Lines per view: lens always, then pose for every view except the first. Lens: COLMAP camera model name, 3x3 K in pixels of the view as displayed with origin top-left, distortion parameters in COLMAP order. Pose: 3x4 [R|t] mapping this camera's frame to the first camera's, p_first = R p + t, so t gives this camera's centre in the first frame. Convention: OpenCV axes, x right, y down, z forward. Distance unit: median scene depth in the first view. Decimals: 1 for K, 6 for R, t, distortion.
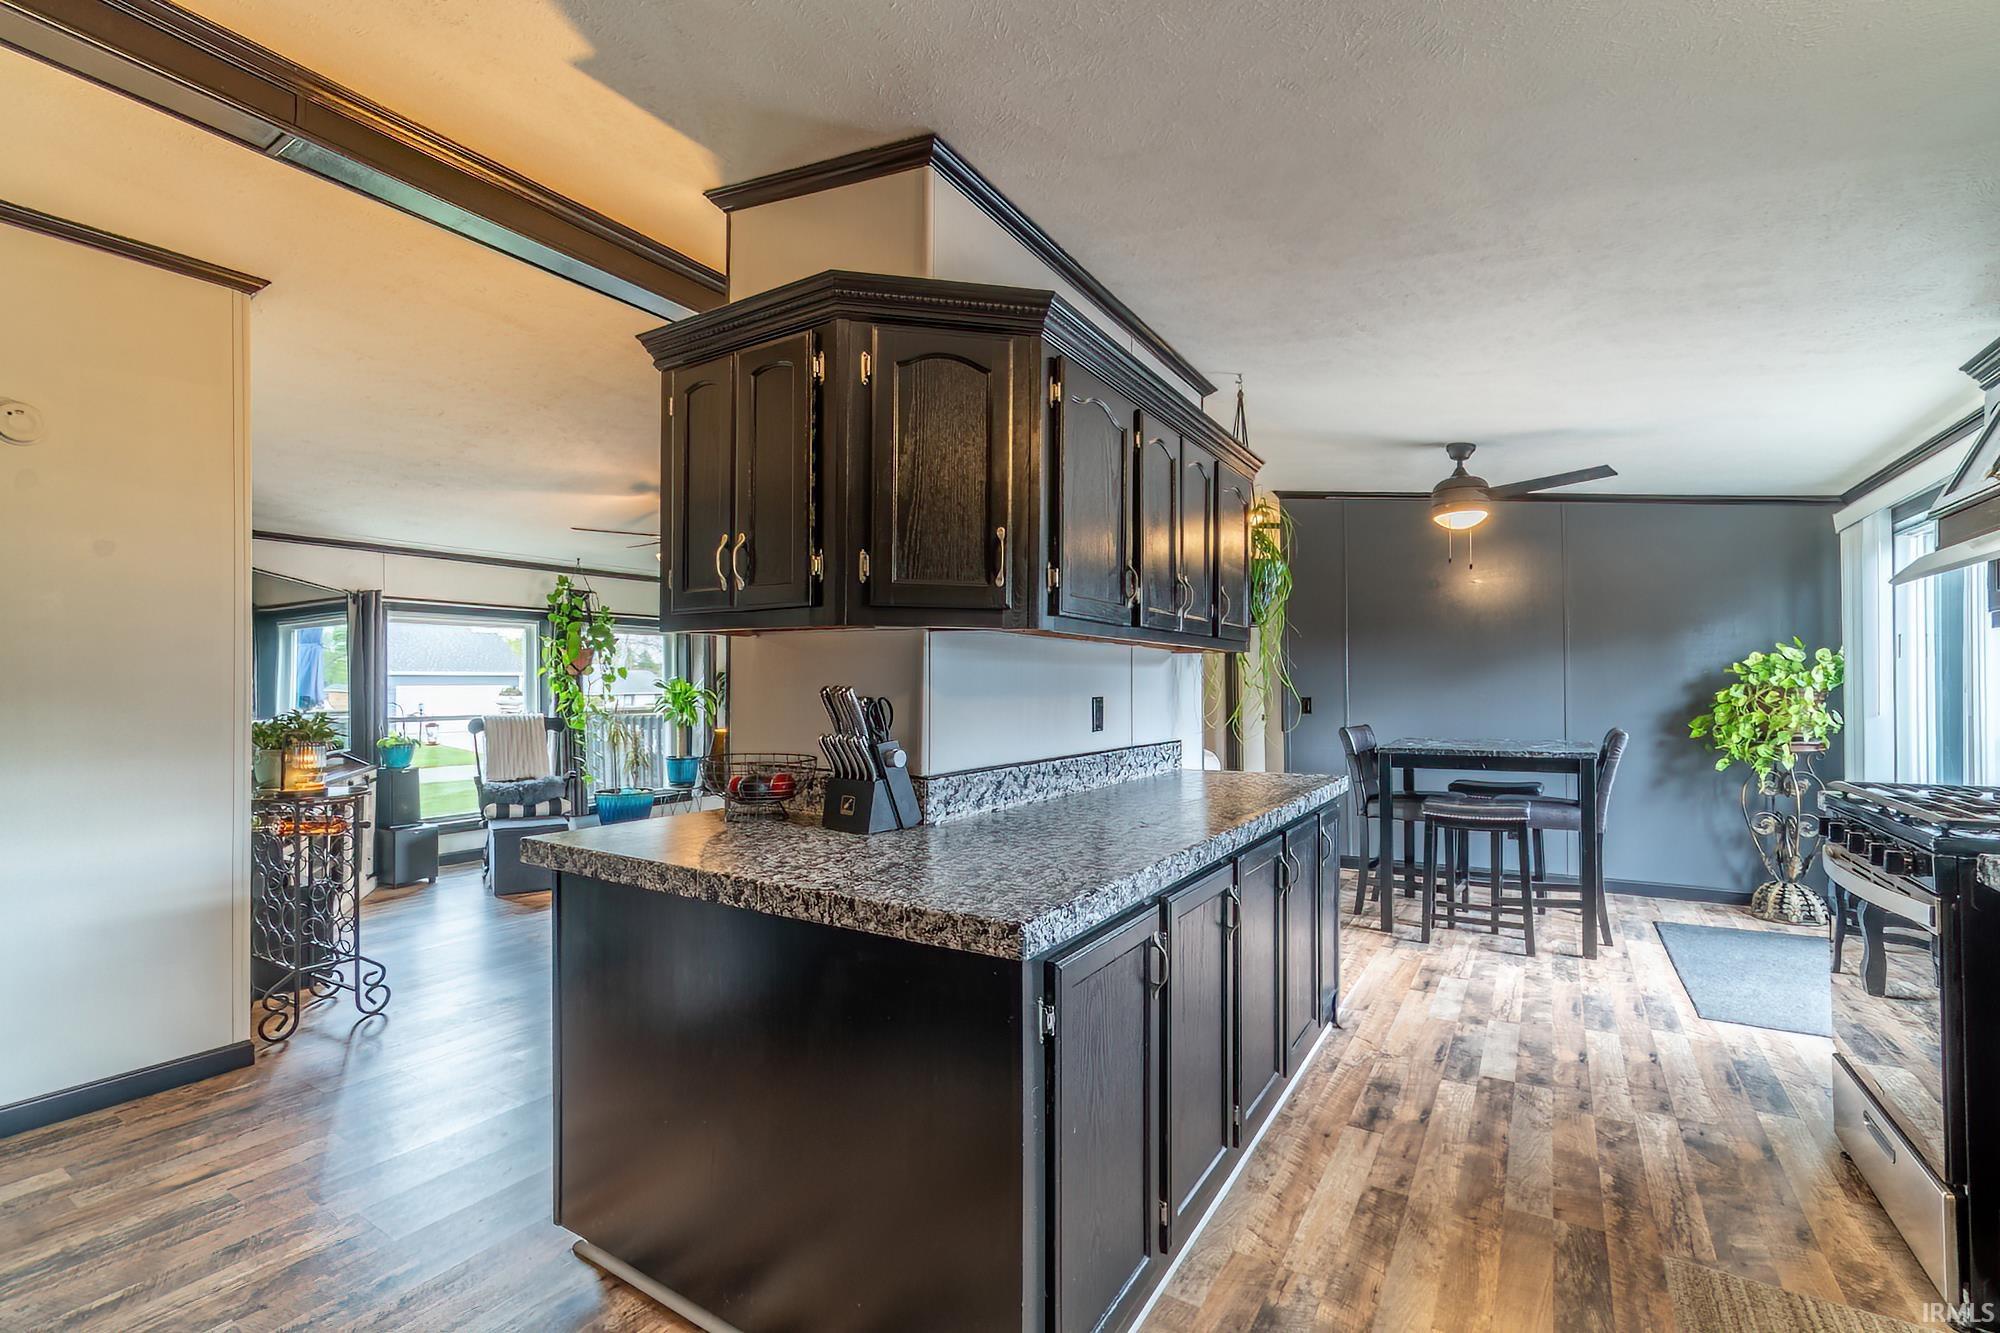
lens RADIAL K [[897.2, 0, 993.4], [0, 897.2, 667.4], [0, 0, 1]] dist [-0.004095, 0.000988]
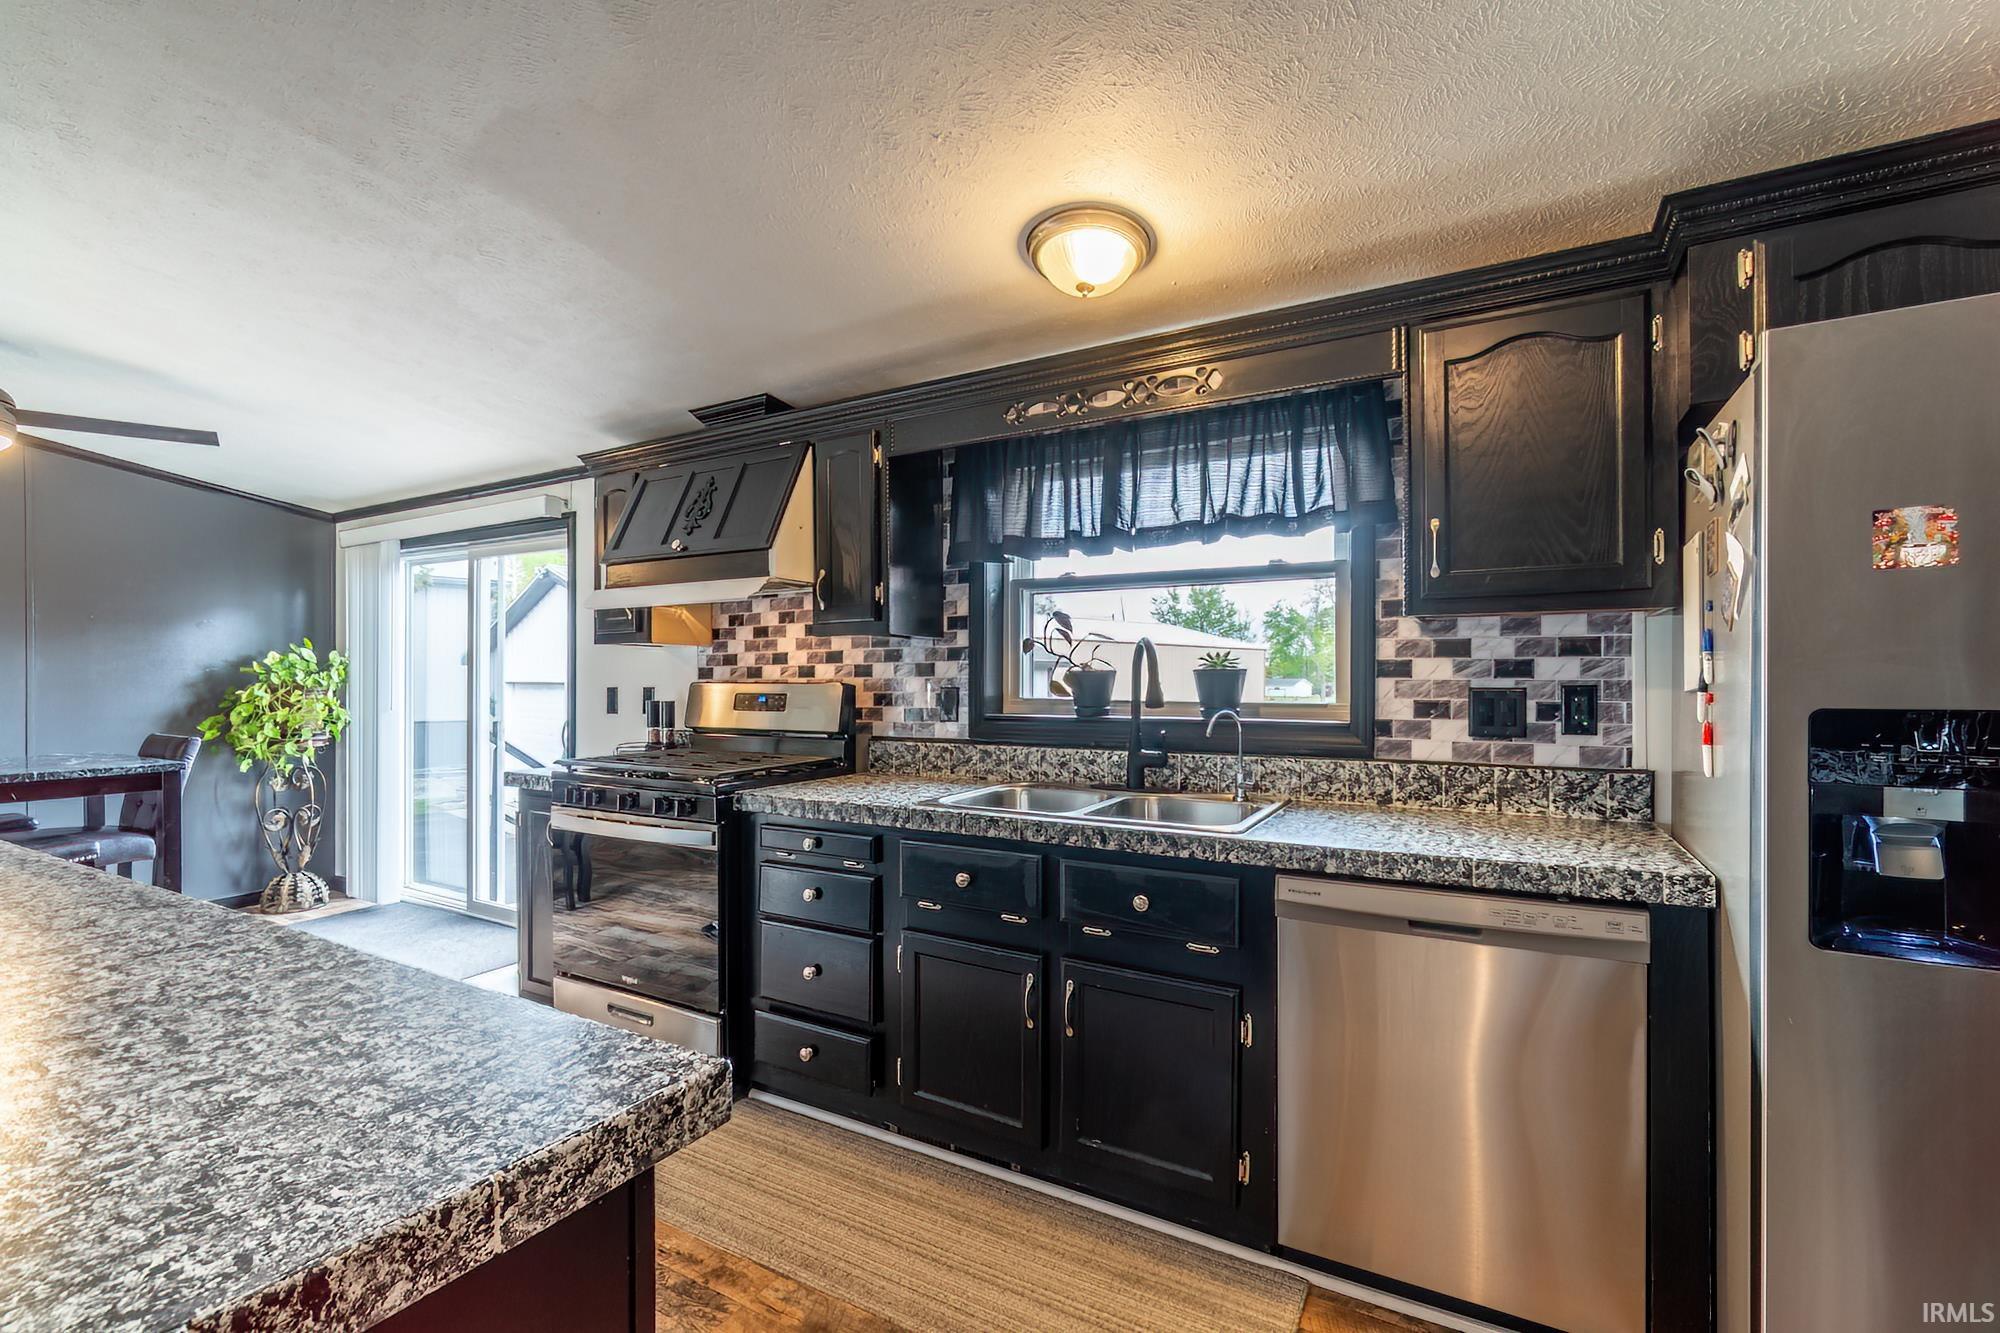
lens RADIAL K [[897.2, 0, 952.1], [0, 897.2, 679.2], [0, 0, 1]] dist [-0.004095, 0.000988]
pose [[-0.044596, 0.005868, 0.998988, -0.282995], [-0.019407, 0.999789, -0.006739, 0.008779], [-0.998817, -0.019687, -0.044472, 0.409266]]
